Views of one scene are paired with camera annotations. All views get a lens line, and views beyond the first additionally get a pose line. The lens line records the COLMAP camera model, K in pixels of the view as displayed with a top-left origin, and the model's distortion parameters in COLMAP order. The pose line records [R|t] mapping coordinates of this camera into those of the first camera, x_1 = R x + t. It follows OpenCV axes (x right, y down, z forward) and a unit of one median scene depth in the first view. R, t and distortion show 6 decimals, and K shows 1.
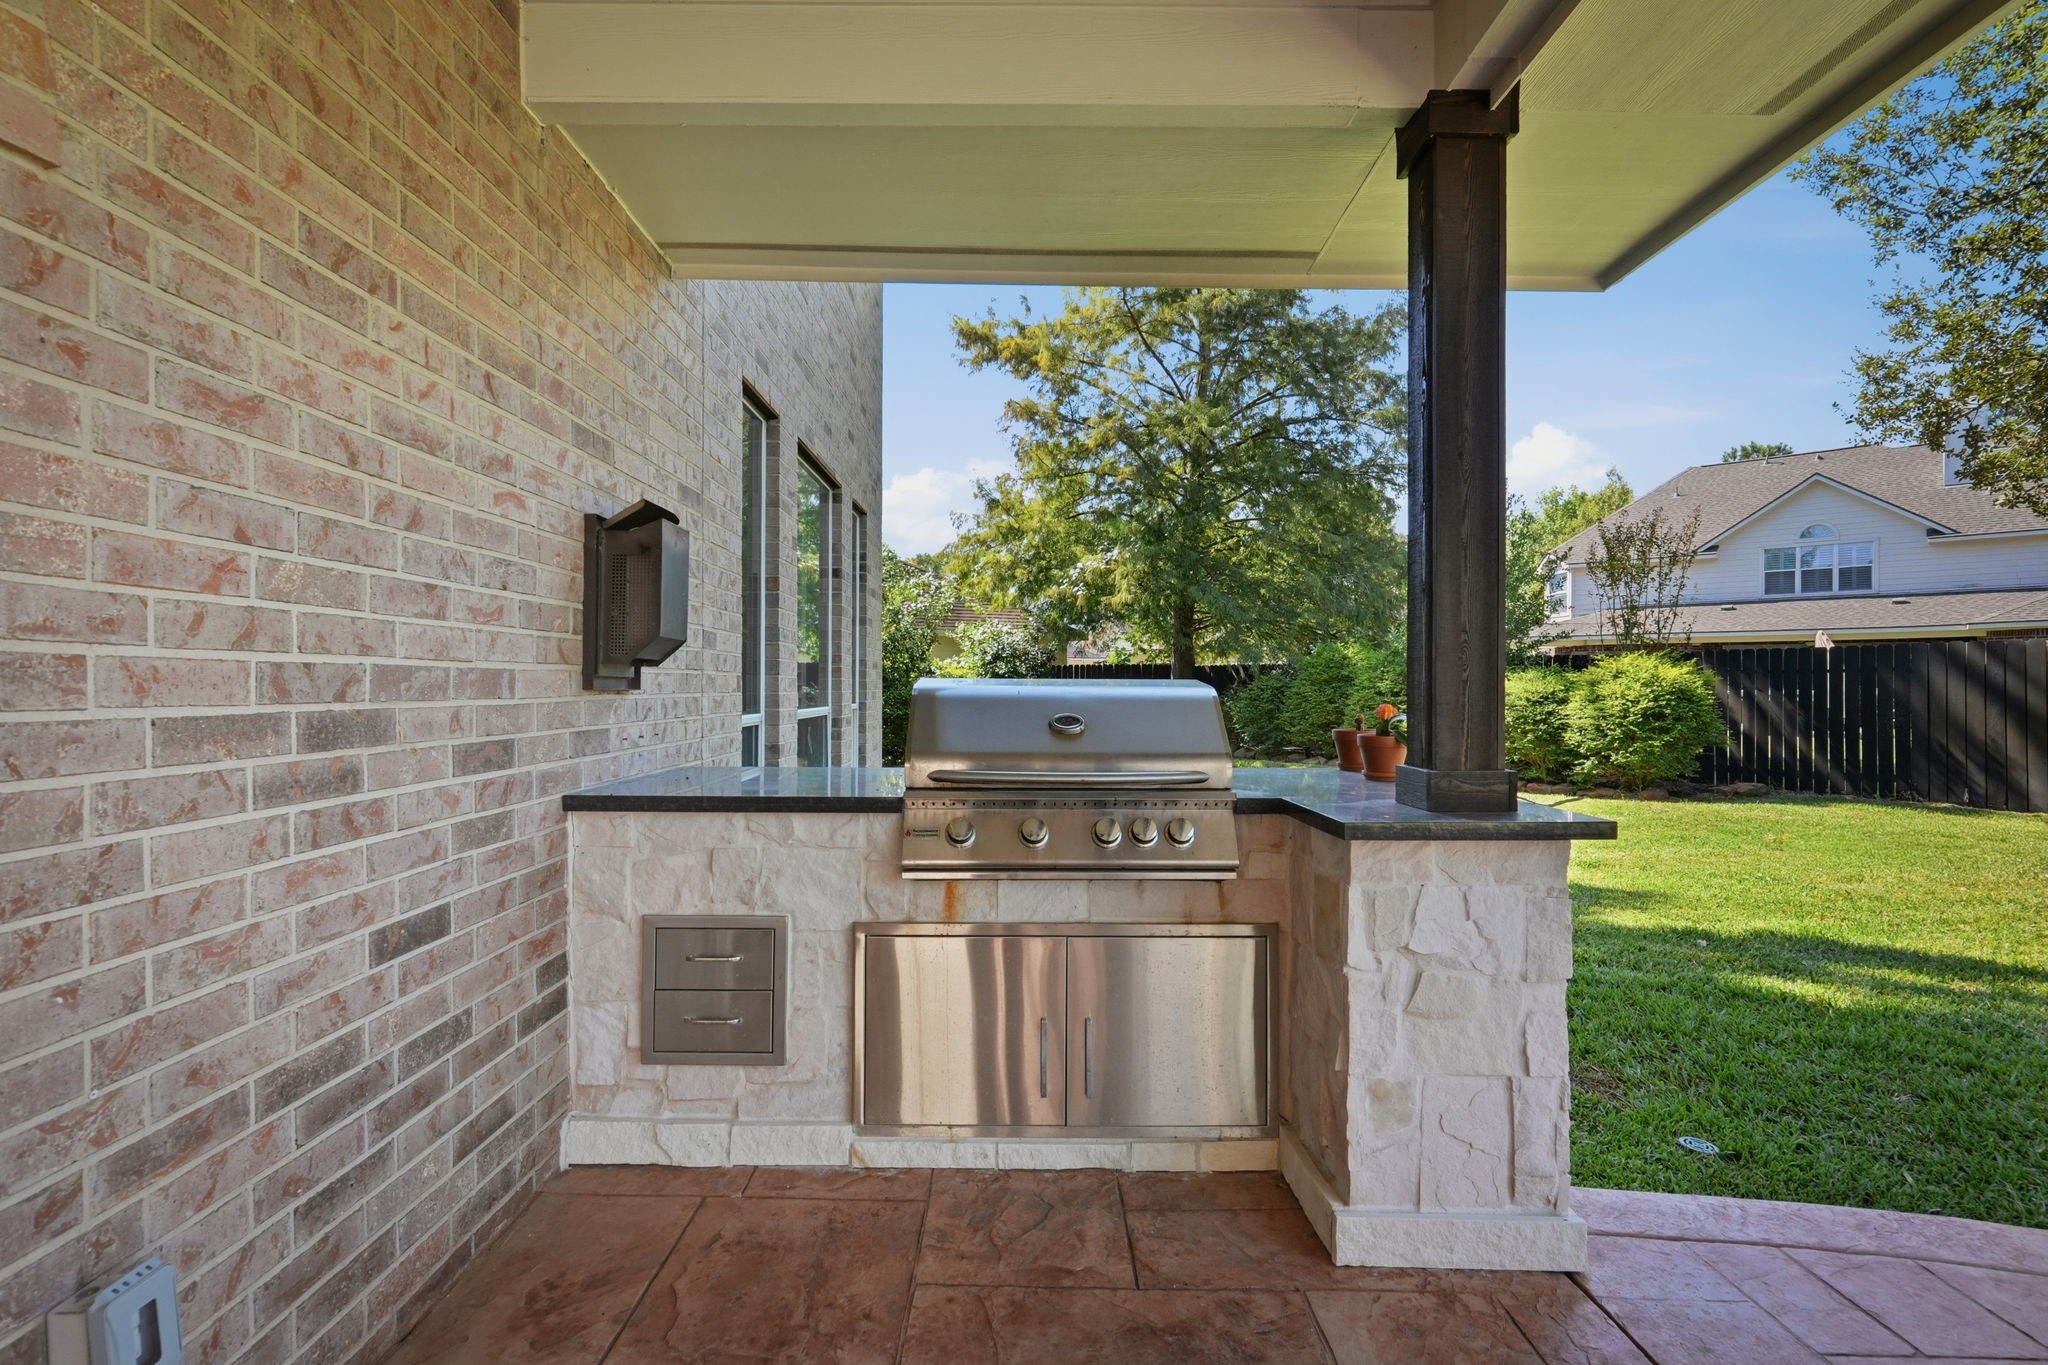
lens RADIAL K [[942.7, 0, 1026.8], [0, 942.7, 669.7], [0, 0, 1]] dist [-0.002135, -0.000067]
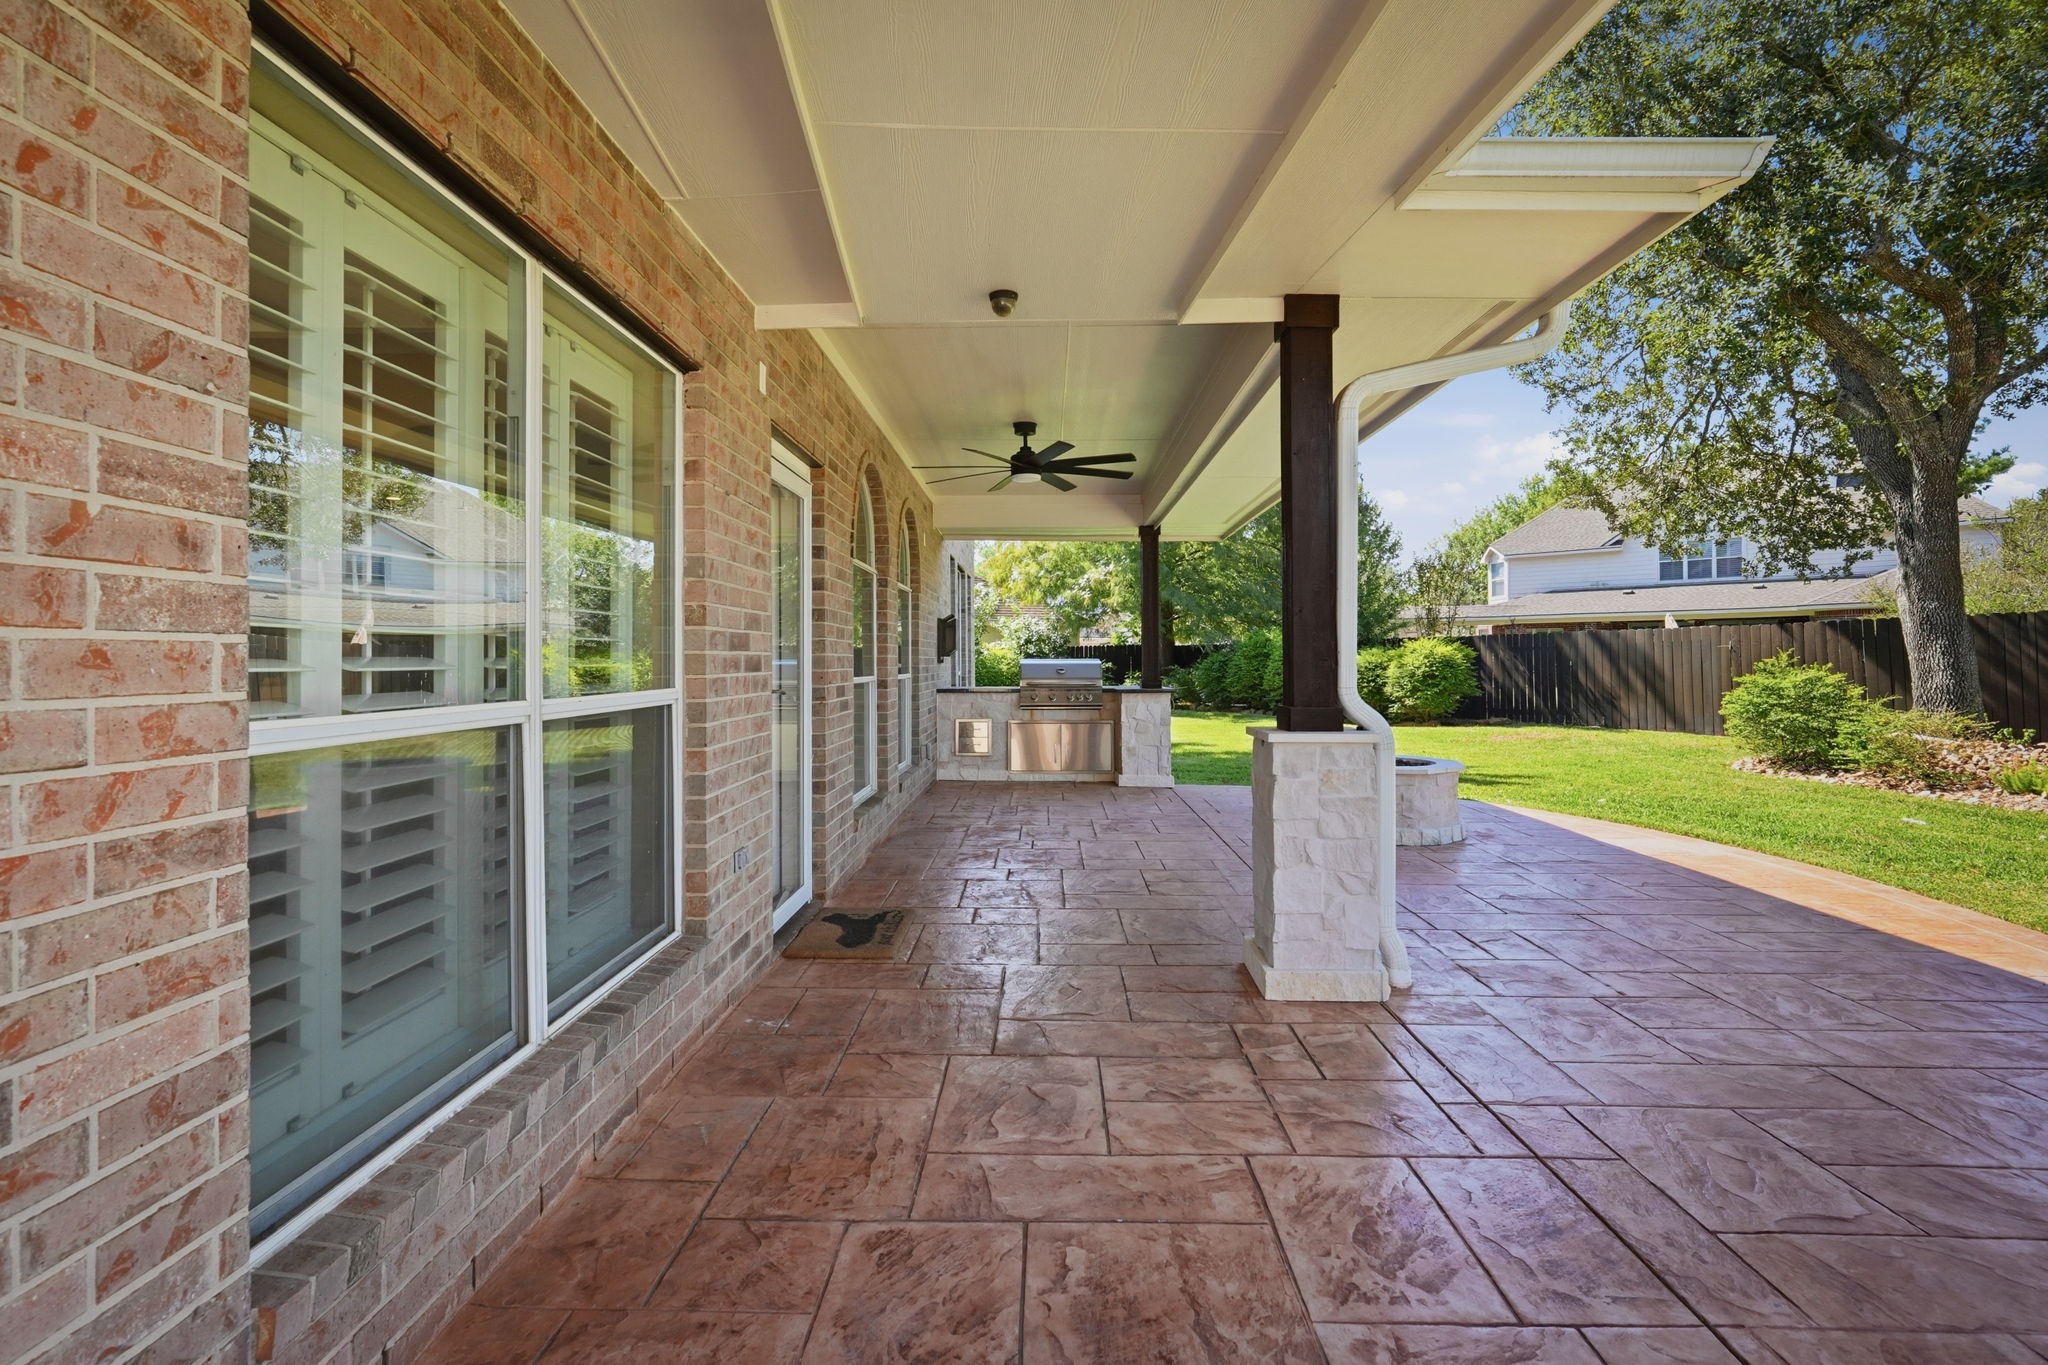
lens RADIAL K [[942.7, 0, 1026.8], [0, 942.7, 669.7], [0, 0, 1]] dist [-0.002135, -0.000067]
pose [[0.999691, -0.008253, -0.023462, -0.000897], [0.008848, 0.999639, 0.025387, -0.007172], [0.023244, -0.025587, 0.999402, -0.450019]]
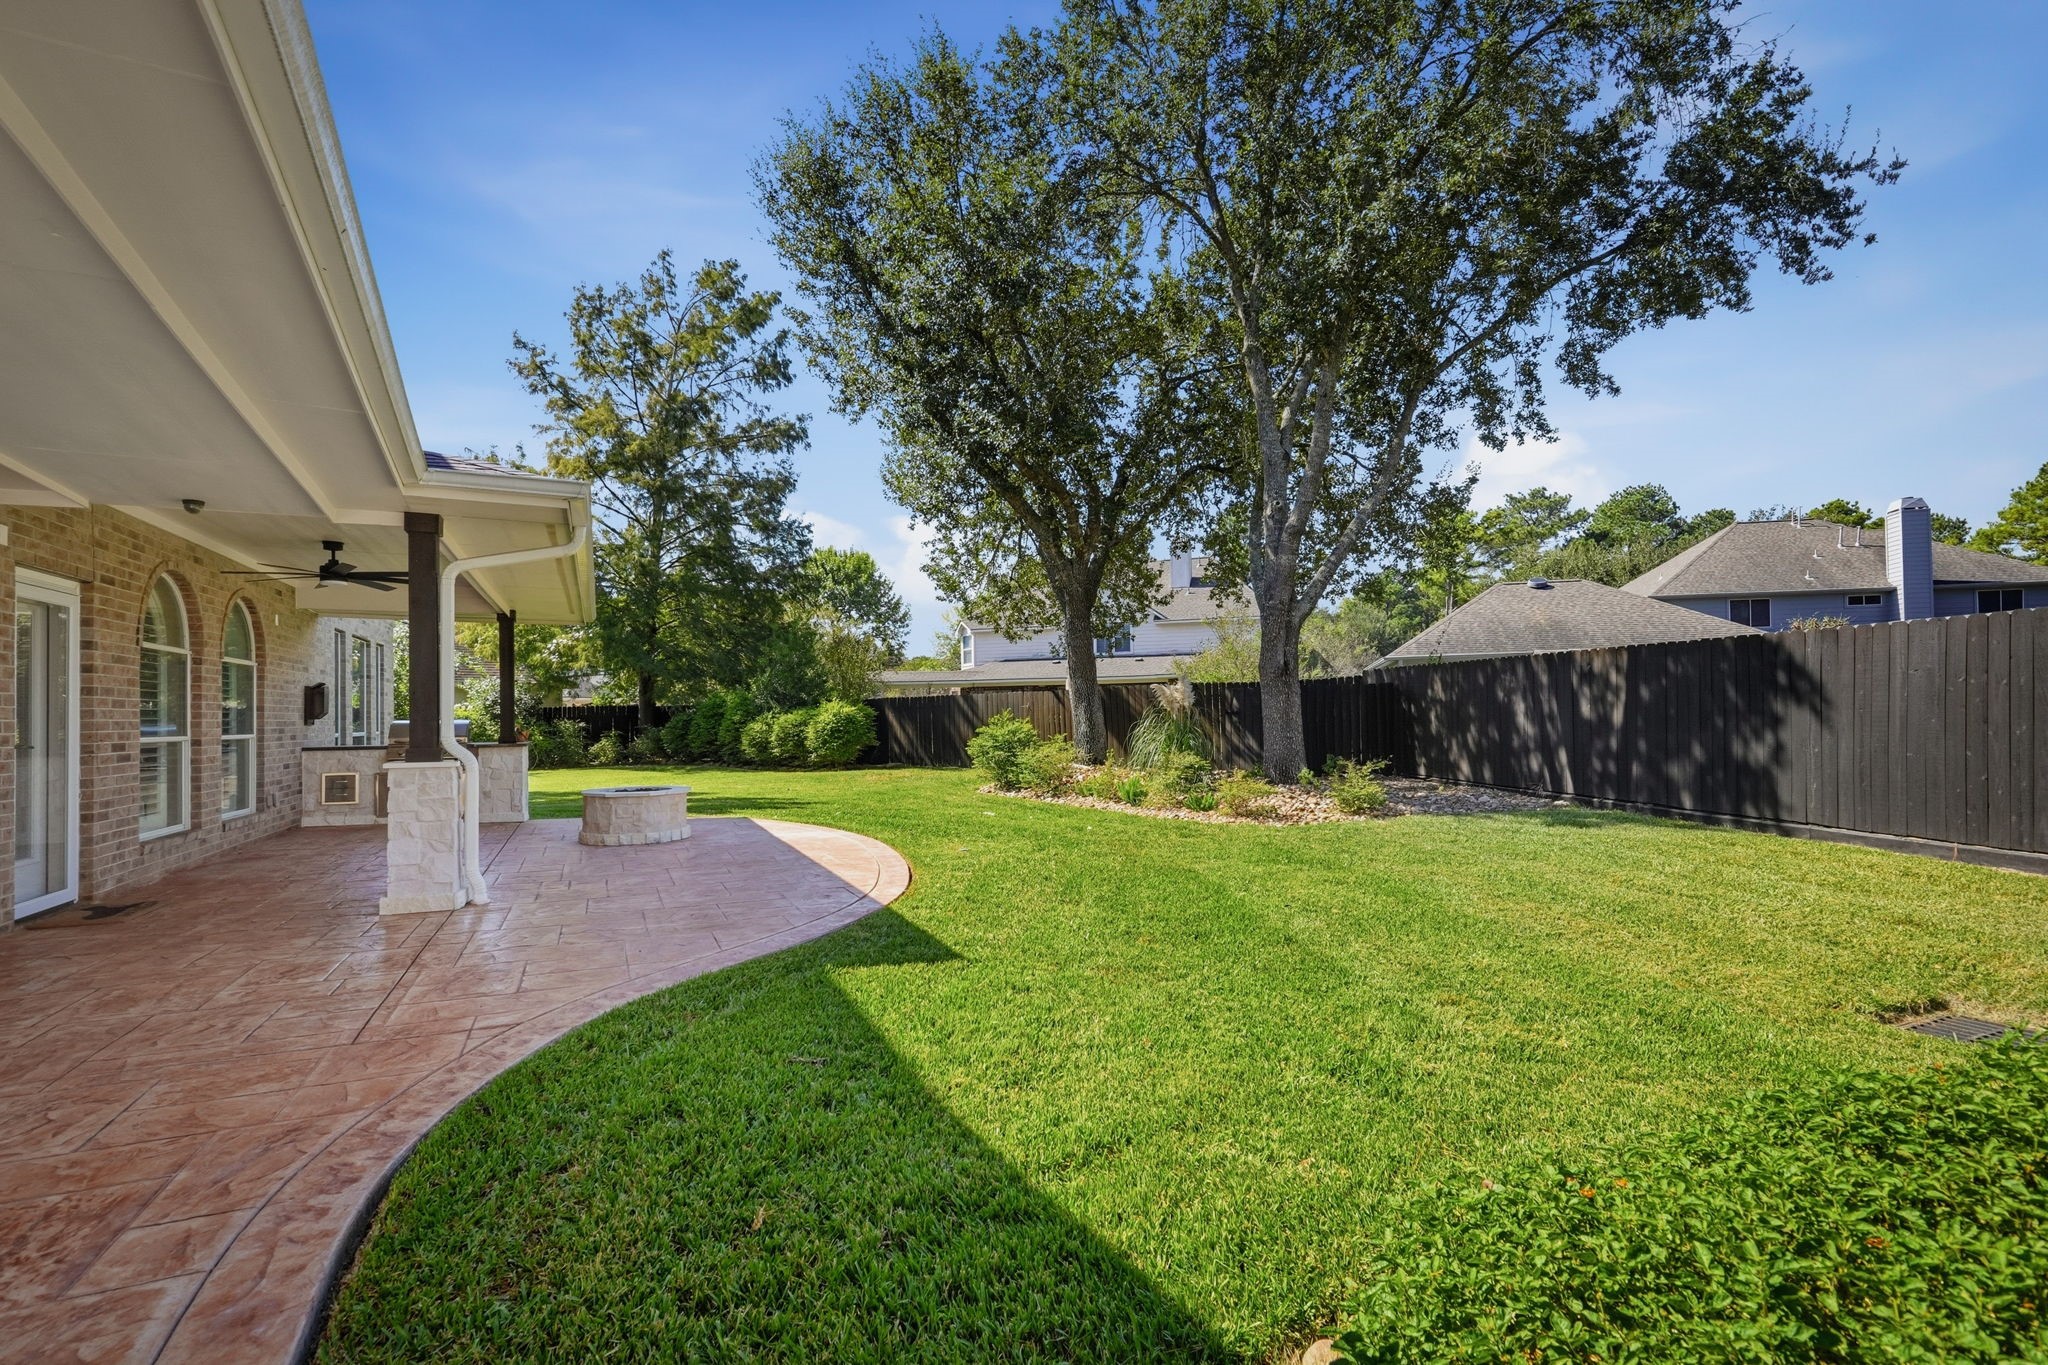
lens RADIAL K [[926.0, 0, 983.2], [0, 926.0, 702.6], [0, 0, 1]] dist [0.000507, 0.000463]
pose [[0.923857, -0.010625, 0.382591, 0.128257], [0.010711, 0.999941, 0.001905, -0.008981], [-0.382588, 0.002338, 0.923916, -0.666856]]
